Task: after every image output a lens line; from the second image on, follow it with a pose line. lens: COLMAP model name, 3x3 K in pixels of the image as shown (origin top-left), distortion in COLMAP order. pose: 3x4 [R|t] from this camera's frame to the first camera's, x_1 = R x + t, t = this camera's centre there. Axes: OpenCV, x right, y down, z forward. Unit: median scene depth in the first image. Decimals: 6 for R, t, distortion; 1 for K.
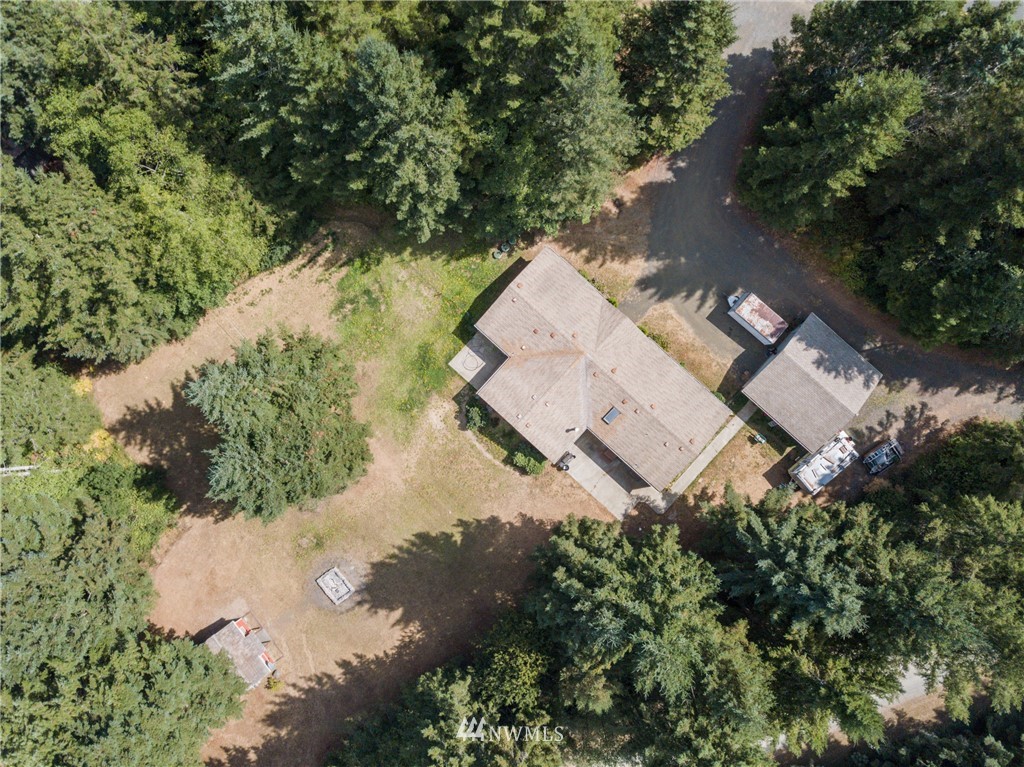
lens RADIAL K [[835.0, 0, 512.0], [0, 835.0, 383.5], [0, 0, 1]] dist [0.189963, -0.004402]
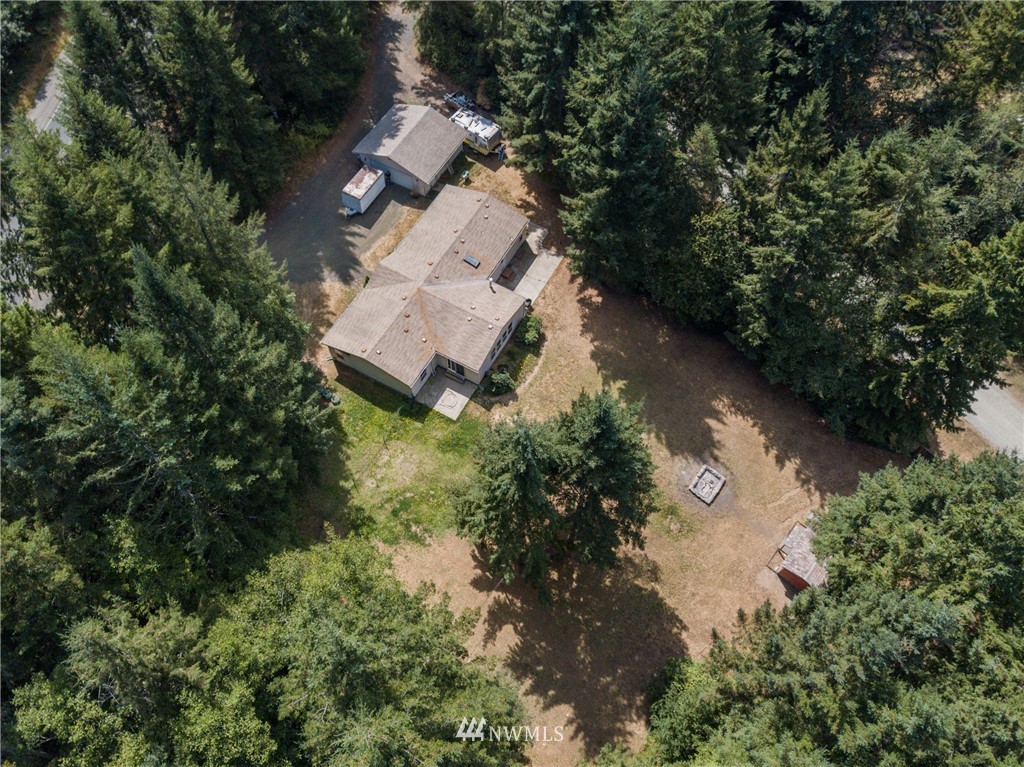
lens RADIAL K [[835.0, 0, 512.0], [0, 835.0, 383.5], [0, 0, 1]] dist [0.189963, -0.004402]
pose [[-0.227699, -0.834641, 0.501525, -0.547216], [0.973445, -0.182619, 0.138041, -0.085838], [-0.023627, 0.519639, 0.854059, 0.142666]]
